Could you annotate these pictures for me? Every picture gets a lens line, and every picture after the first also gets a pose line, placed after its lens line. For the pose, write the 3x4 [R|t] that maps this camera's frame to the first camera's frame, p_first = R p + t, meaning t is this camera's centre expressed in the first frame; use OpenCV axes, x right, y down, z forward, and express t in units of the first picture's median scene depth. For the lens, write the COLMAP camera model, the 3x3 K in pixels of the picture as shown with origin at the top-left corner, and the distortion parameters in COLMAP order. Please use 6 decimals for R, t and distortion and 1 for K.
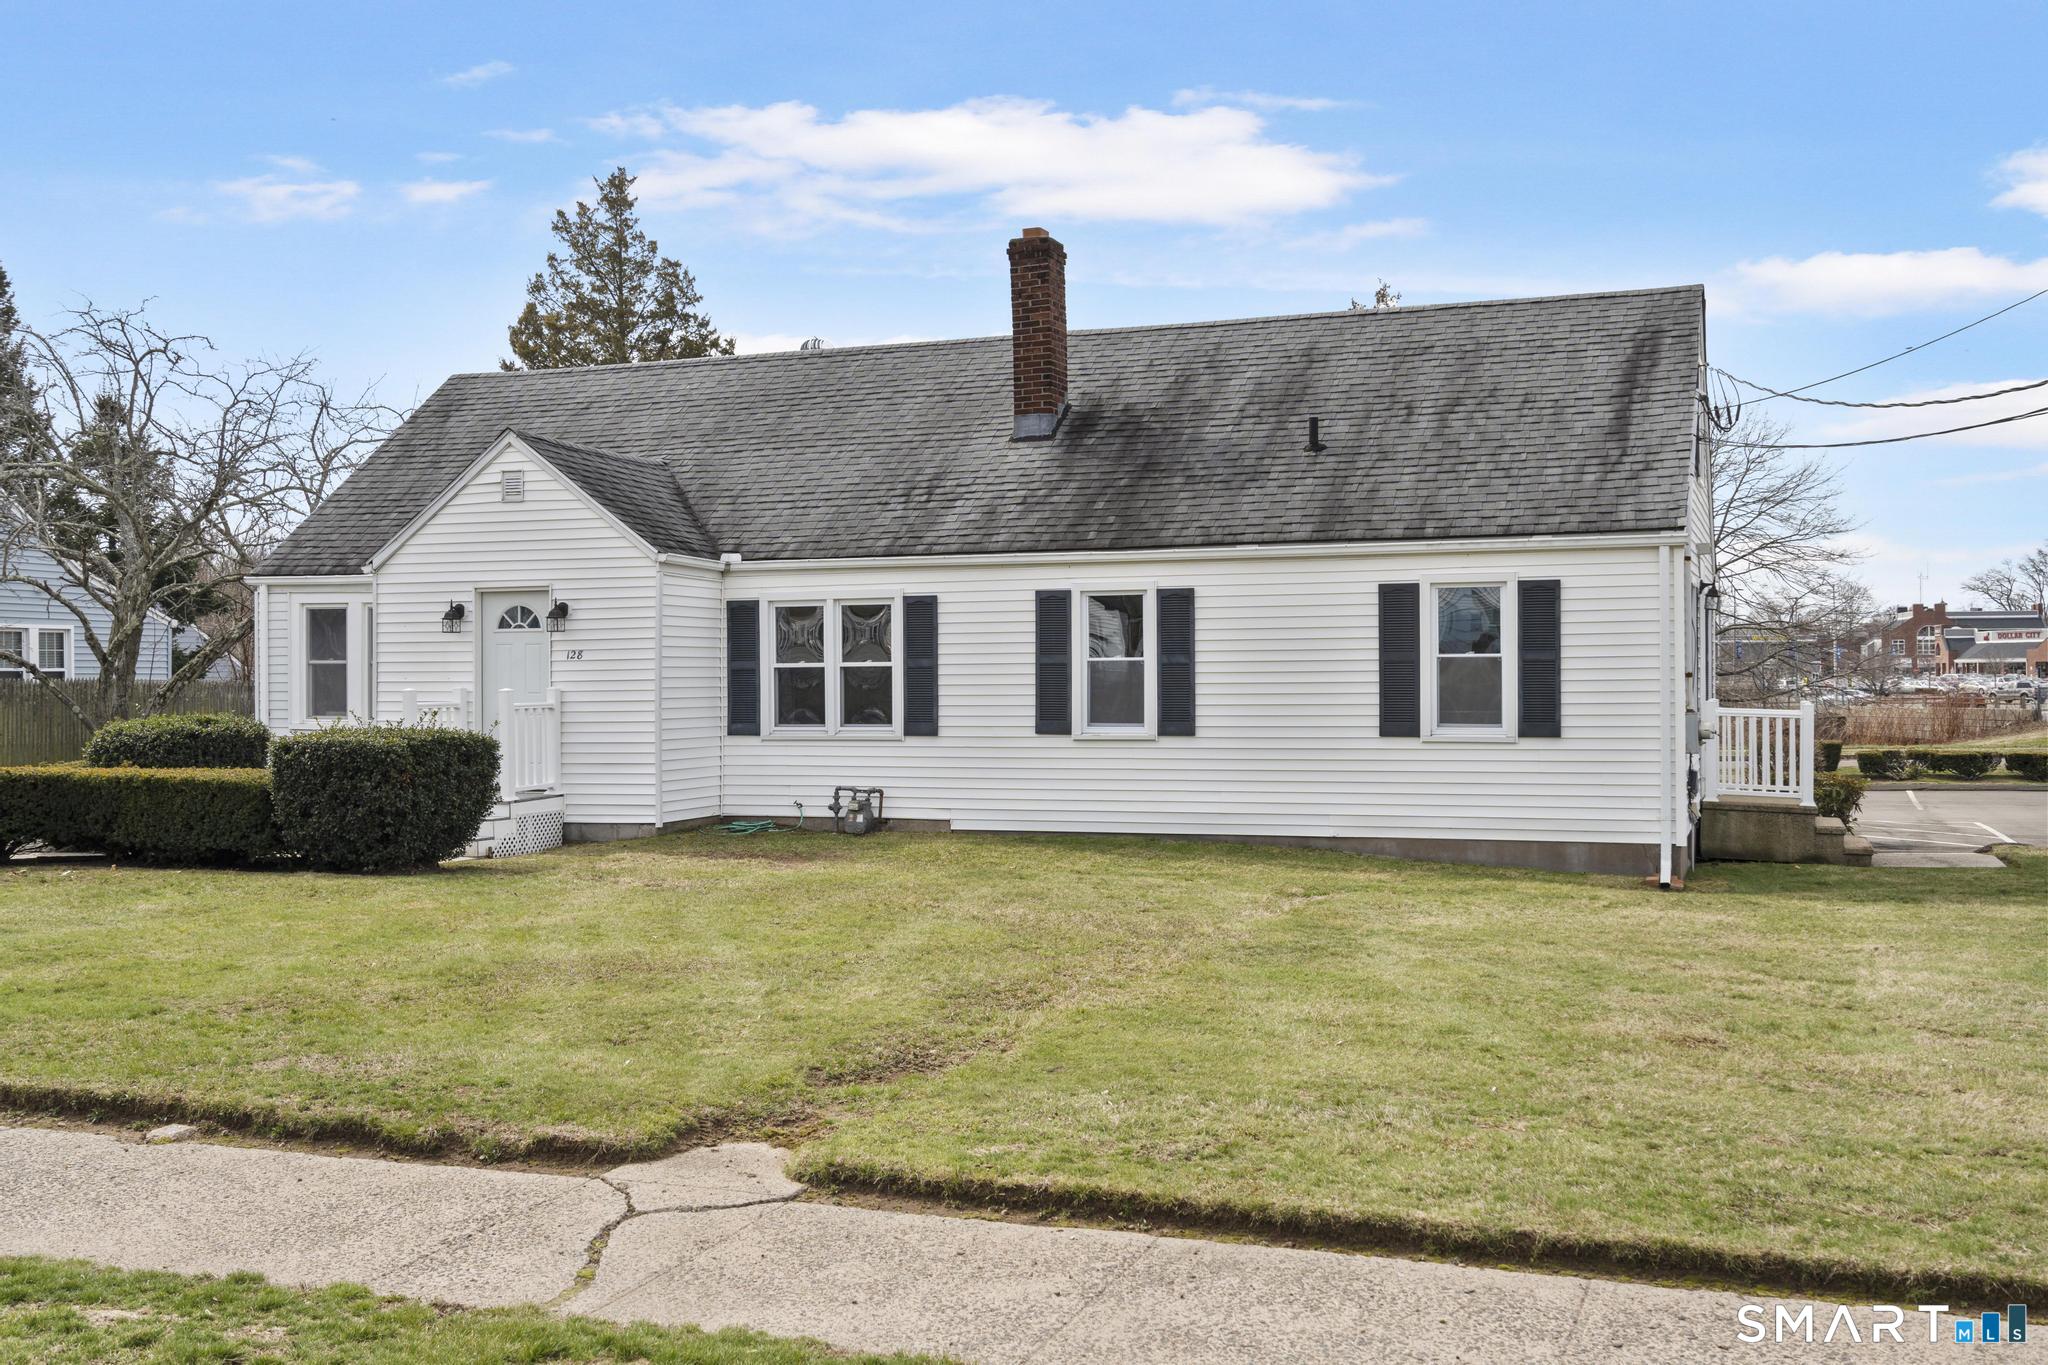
lens RADIAL K [[2060.6, 0, 1006.2], [0, 2060.6, 695.0], [0, 0, 1]] dist [0.005494, 0.000000]
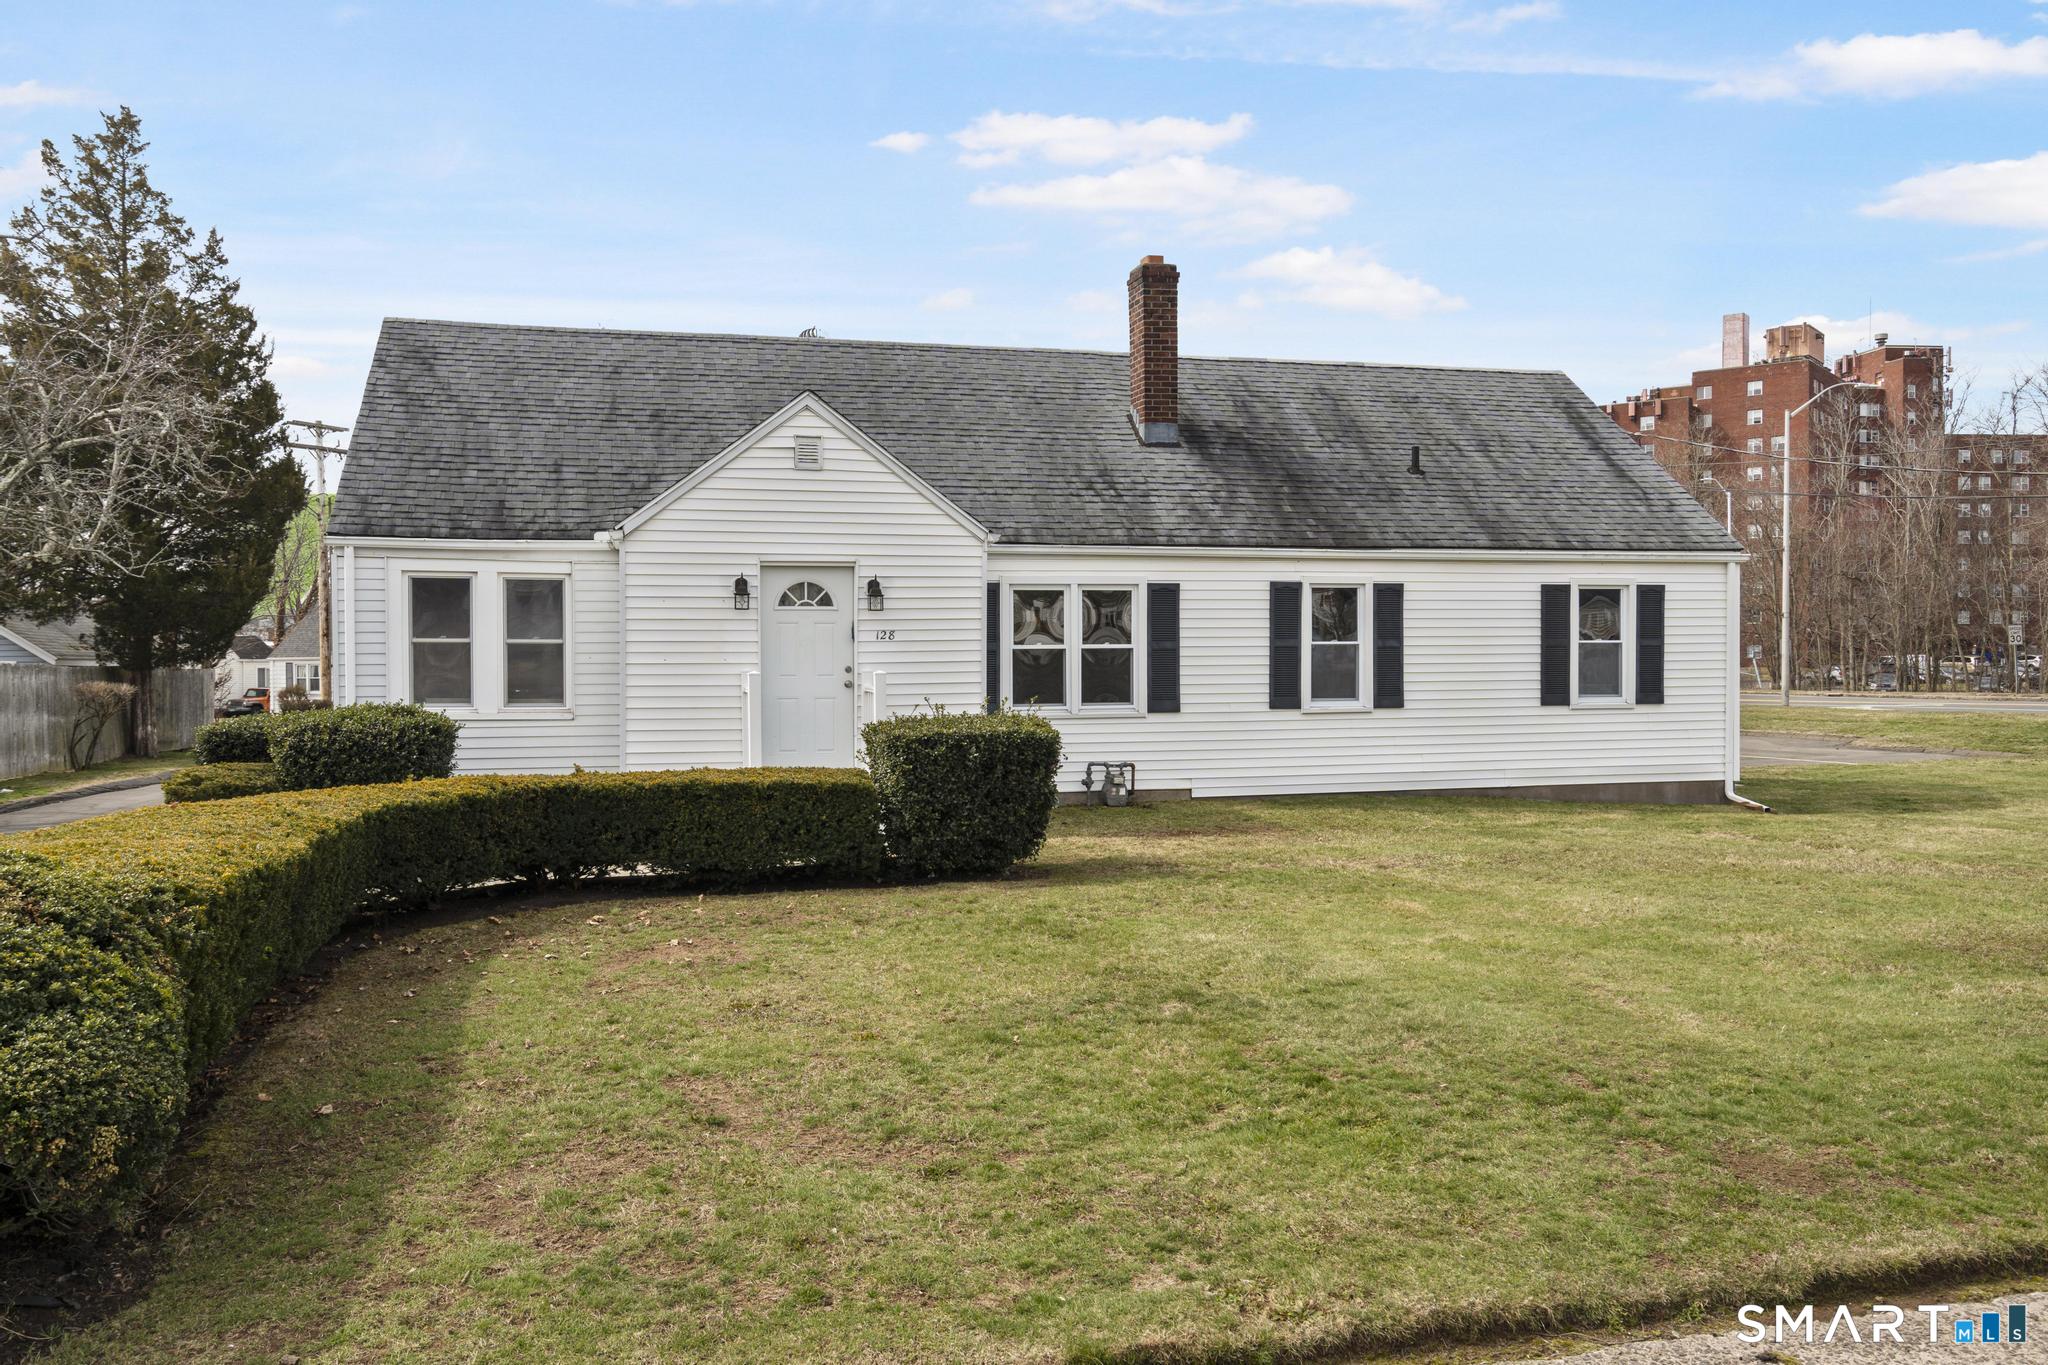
lens RADIAL K [[1596.5, 0, 1033.9], [0, 1596.5, 689.9], [0, 0, 1]] dist [0.009908, -0.004658]
pose [[0.803813, -0.011990, 0.594761, -0.592616], [0.004890, 0.999896, 0.013548, -0.003755], [-0.594862, -0.007982, 0.803788, 0.363925]]
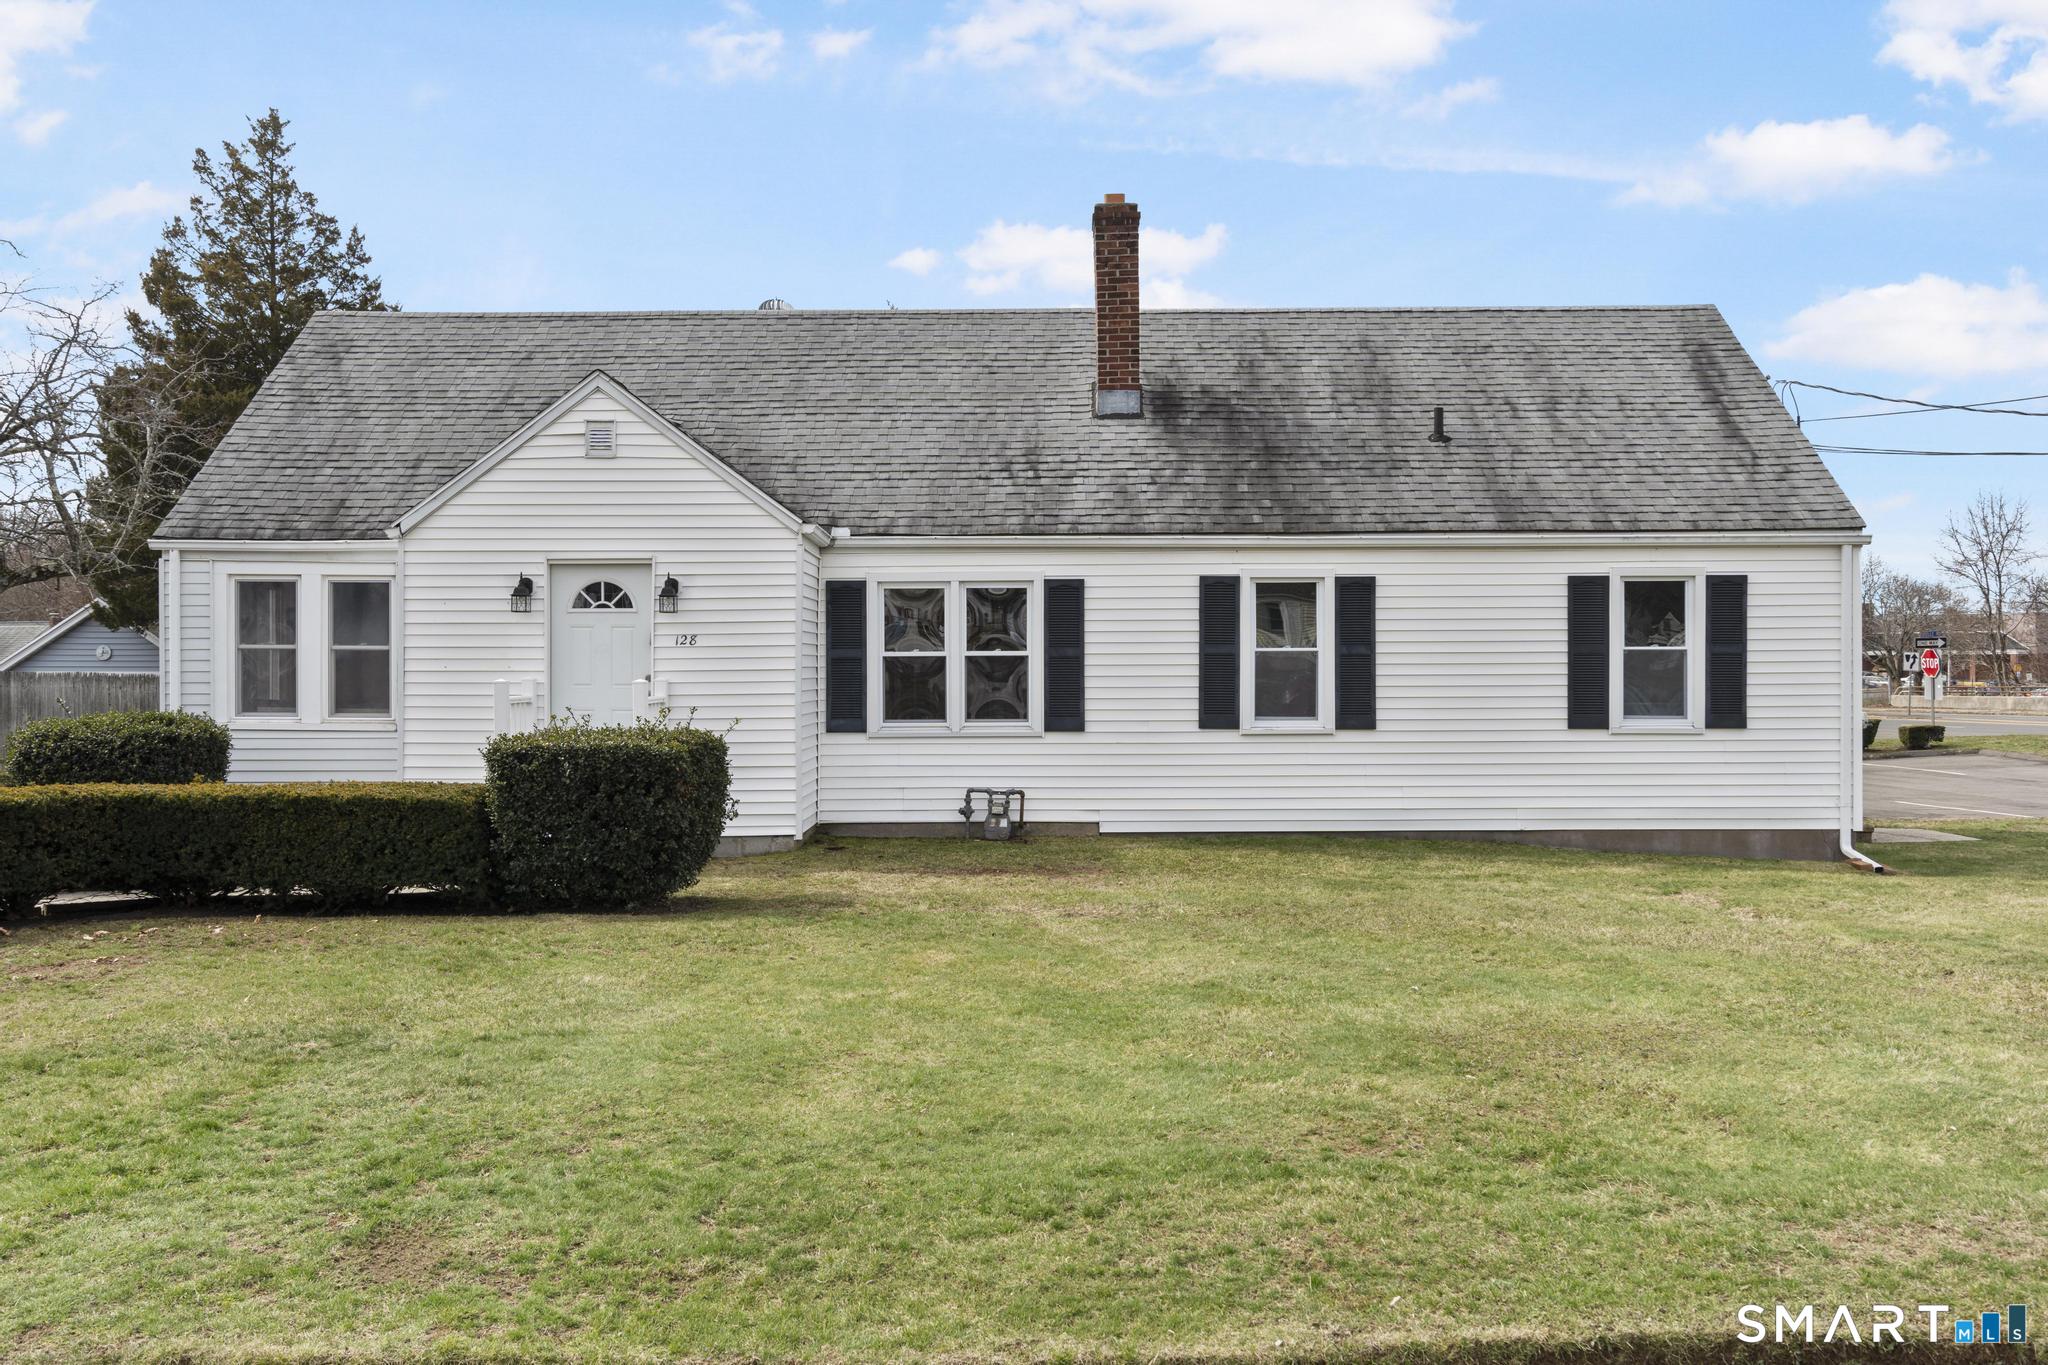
lens RADIAL K [[1860.8, 0, 1026.1], [0, 1860.8, 687.7], [0, 0, 1]] dist [0.007641, -0.007465]
pose [[0.932962, -0.000123, 0.359975, -0.354397], [0.000235, 1.000000, -0.000266, 0.000434], [-0.359975, 0.000333, 0.932962, 0.230813]]
